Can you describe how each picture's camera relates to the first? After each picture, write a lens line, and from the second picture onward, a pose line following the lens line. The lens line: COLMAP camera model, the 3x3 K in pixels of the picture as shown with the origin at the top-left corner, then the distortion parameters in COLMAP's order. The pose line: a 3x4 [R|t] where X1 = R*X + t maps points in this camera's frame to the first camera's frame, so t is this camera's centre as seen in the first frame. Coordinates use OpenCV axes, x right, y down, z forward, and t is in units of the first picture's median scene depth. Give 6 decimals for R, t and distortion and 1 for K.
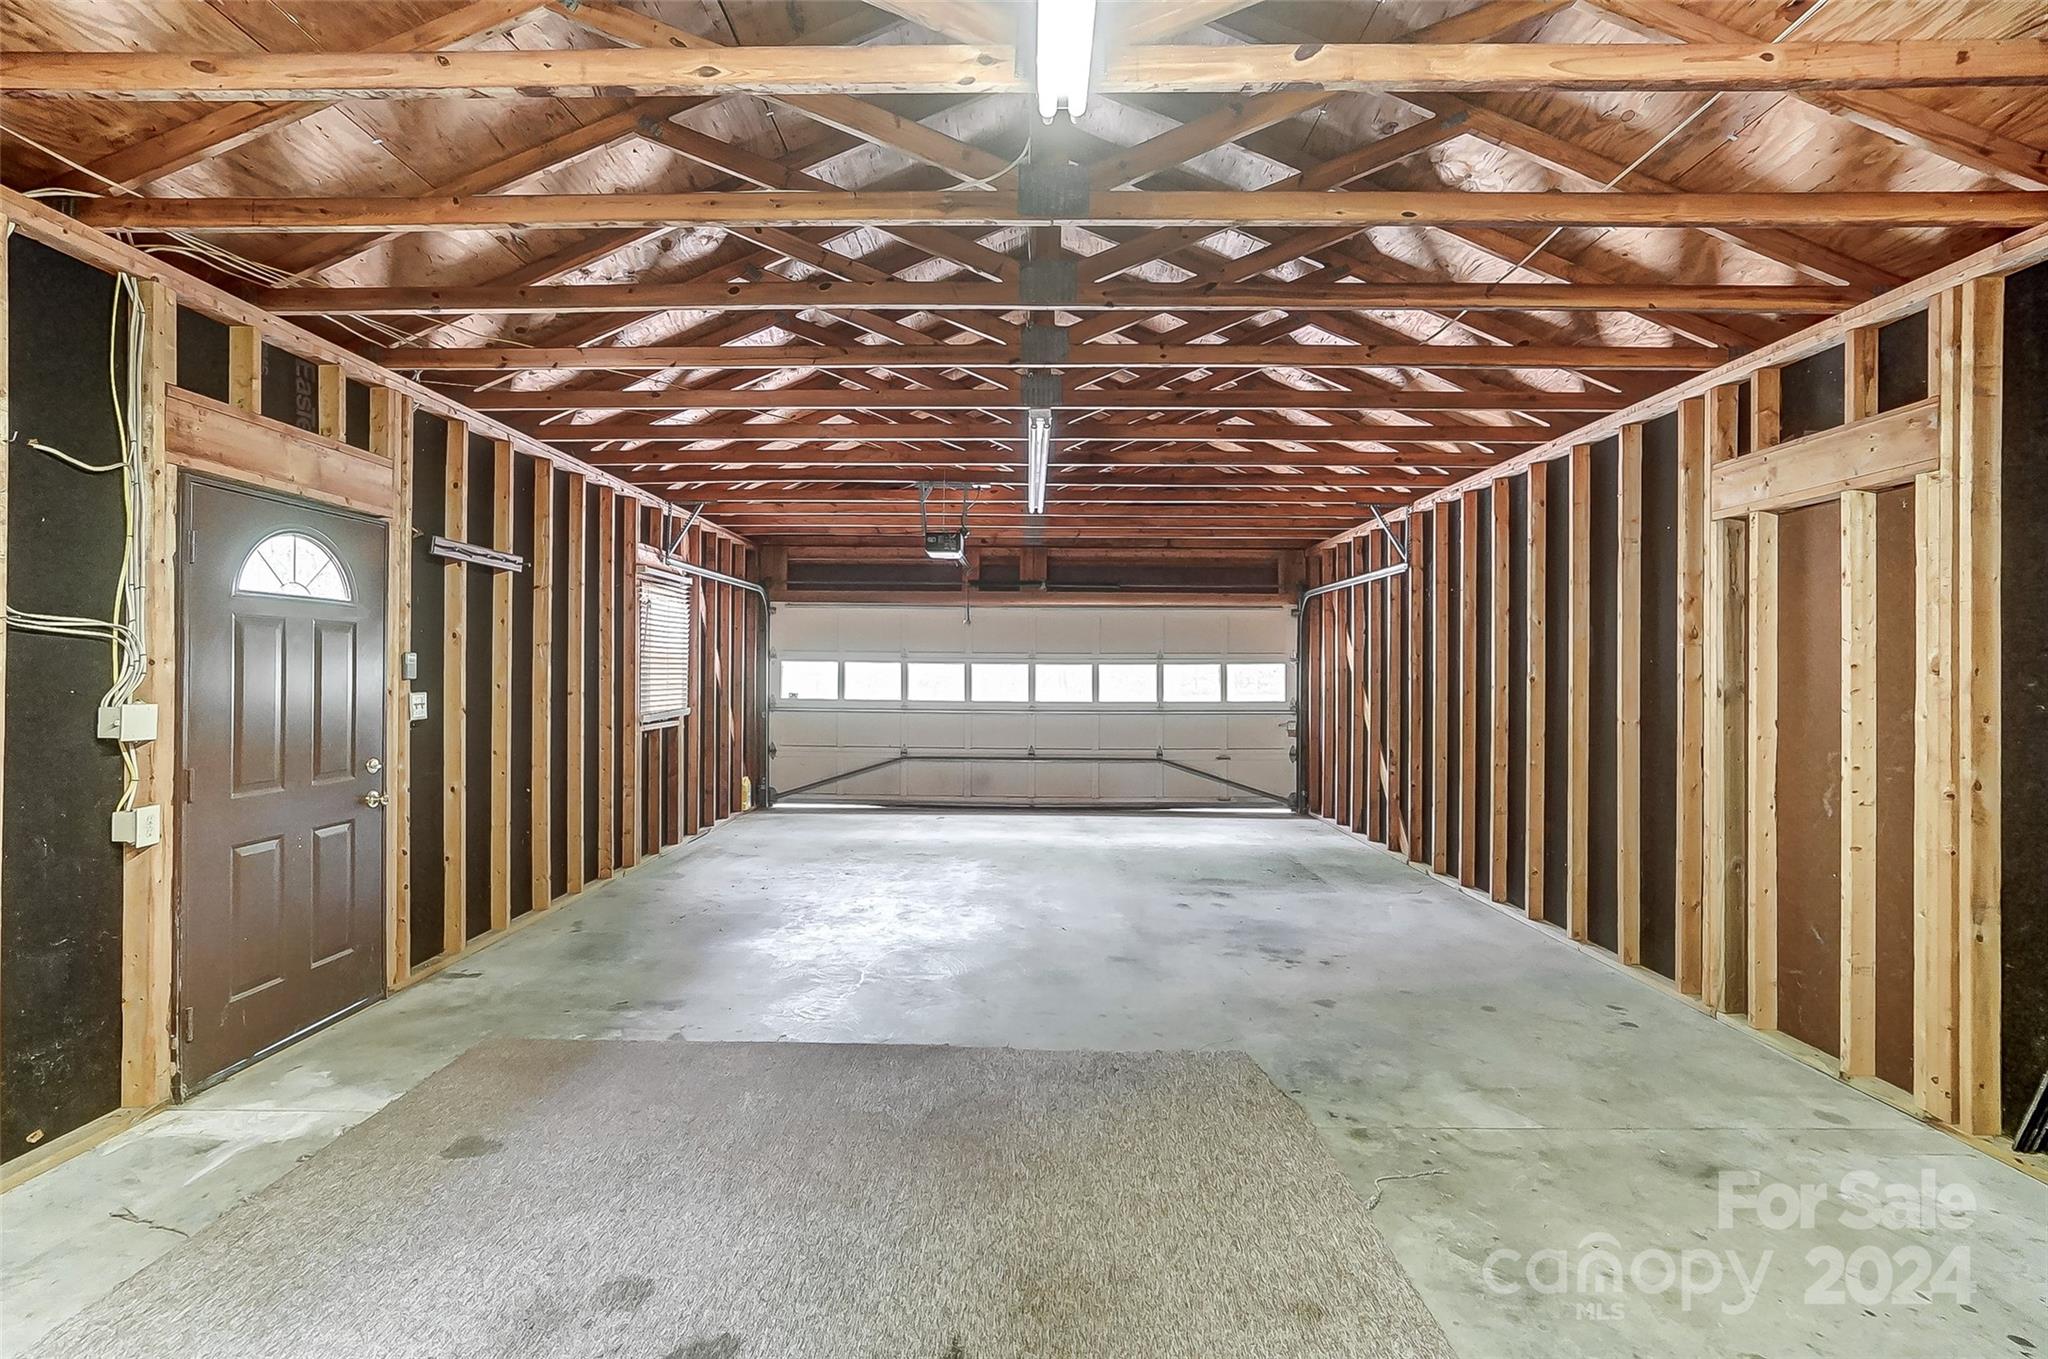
lens RADIAL K [[912.0, 0, 1019.3], [0, 912.0, 673.0], [0, 0, 1]] dist [-0.056118, 0.019652]
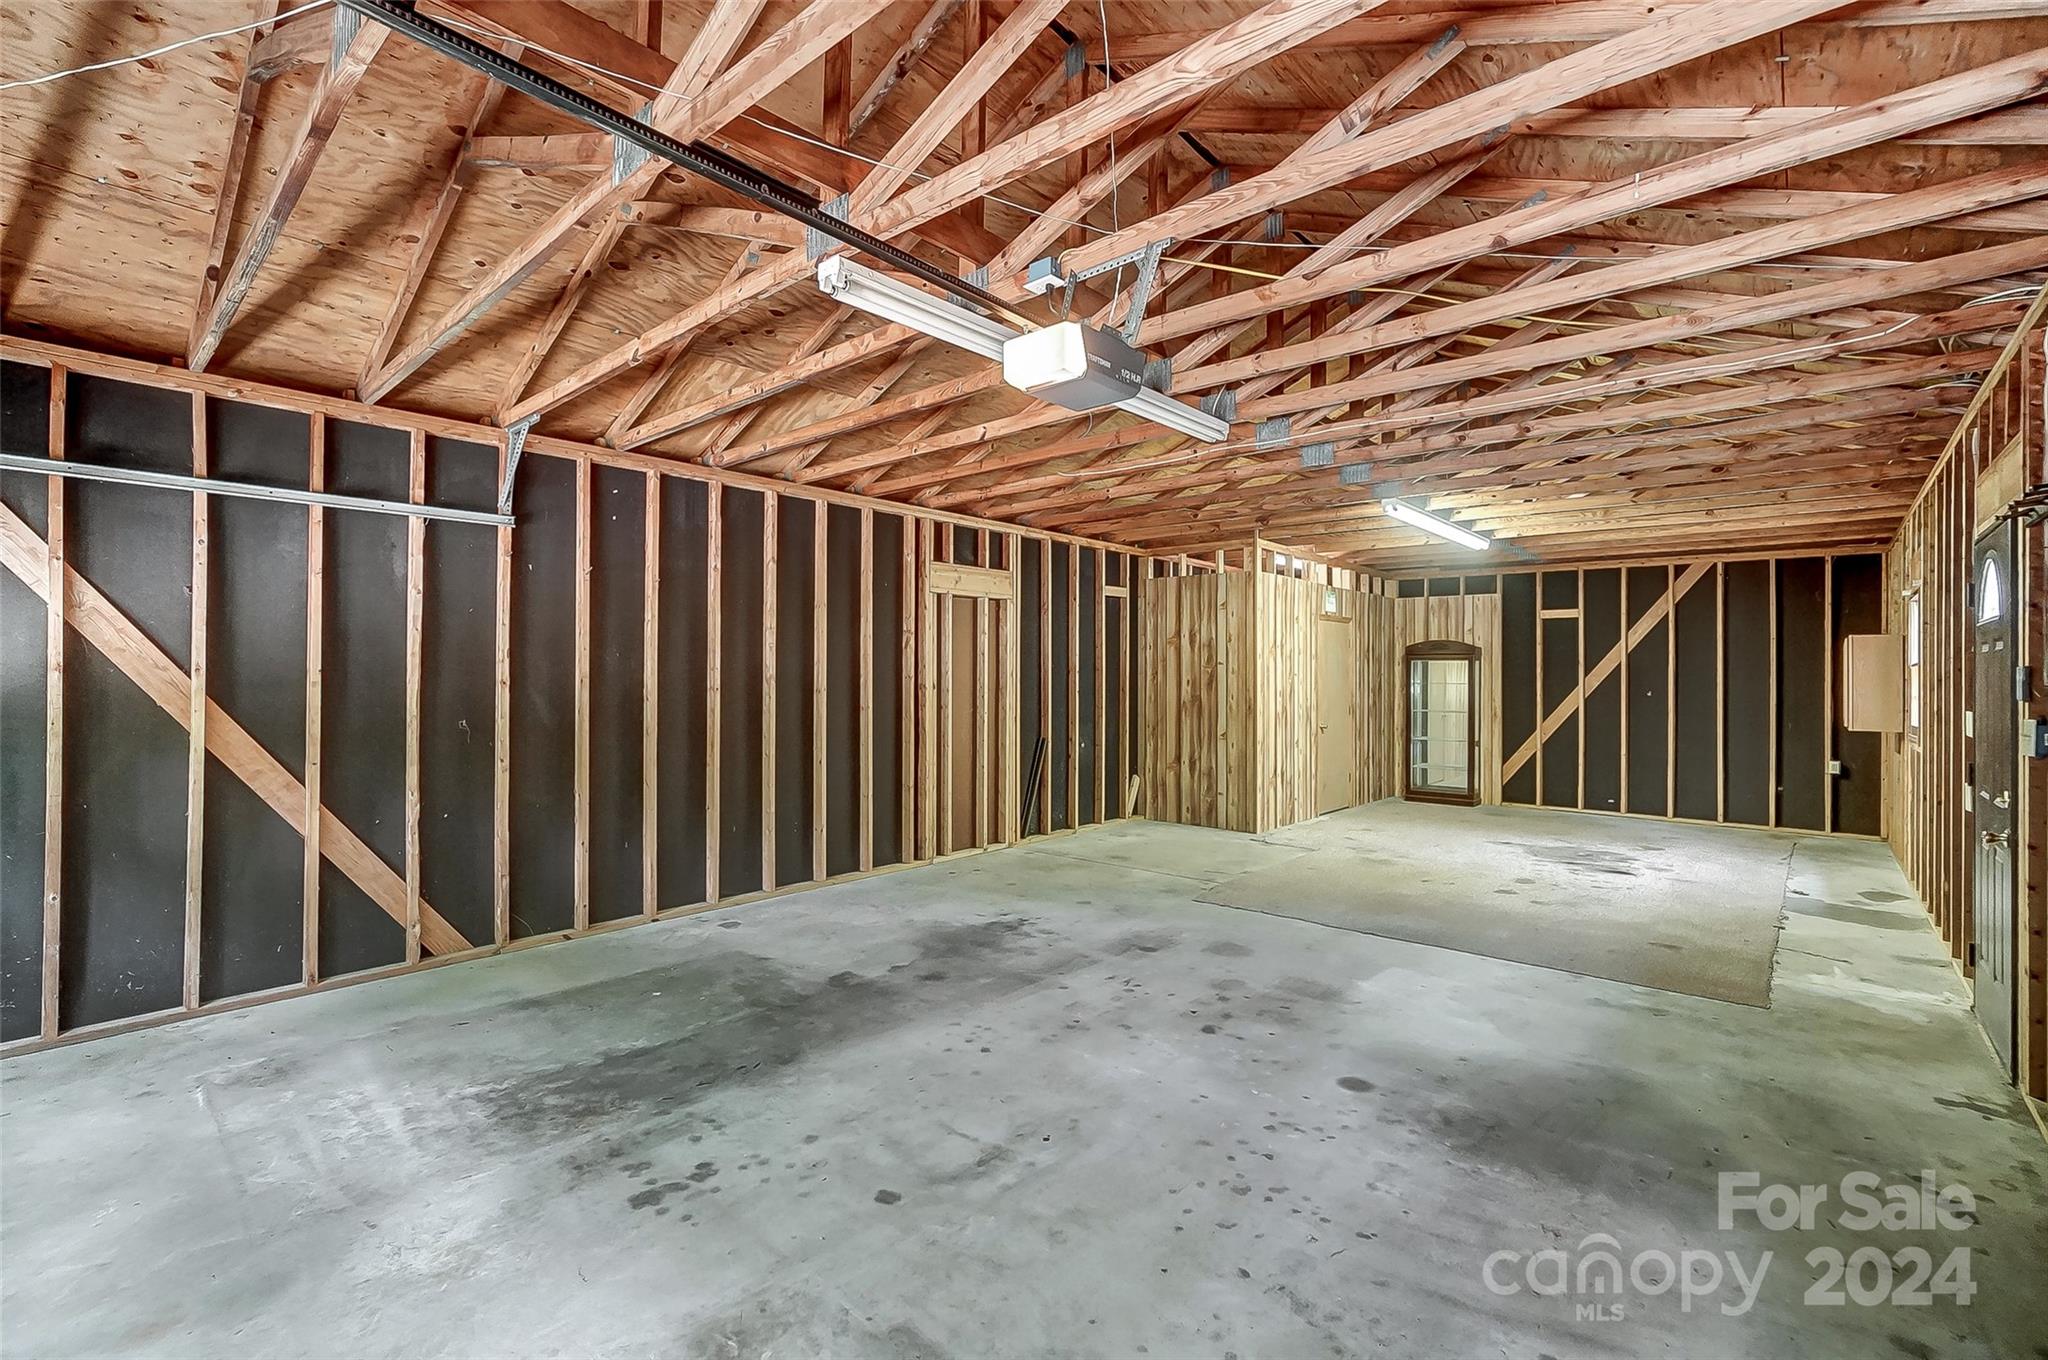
lens RADIAL K [[912.0, 0, 1019.3], [0, 912.0, 673.5], [0, 0, 1]] dist [-0.056118, 0.019652]
pose [[-0.757122, -0.008671, 0.653216, -0.544011], [-0.009365, 0.999953, 0.002419, -0.006677], [-0.653207, -0.004286, -0.757167, 2.211917]]
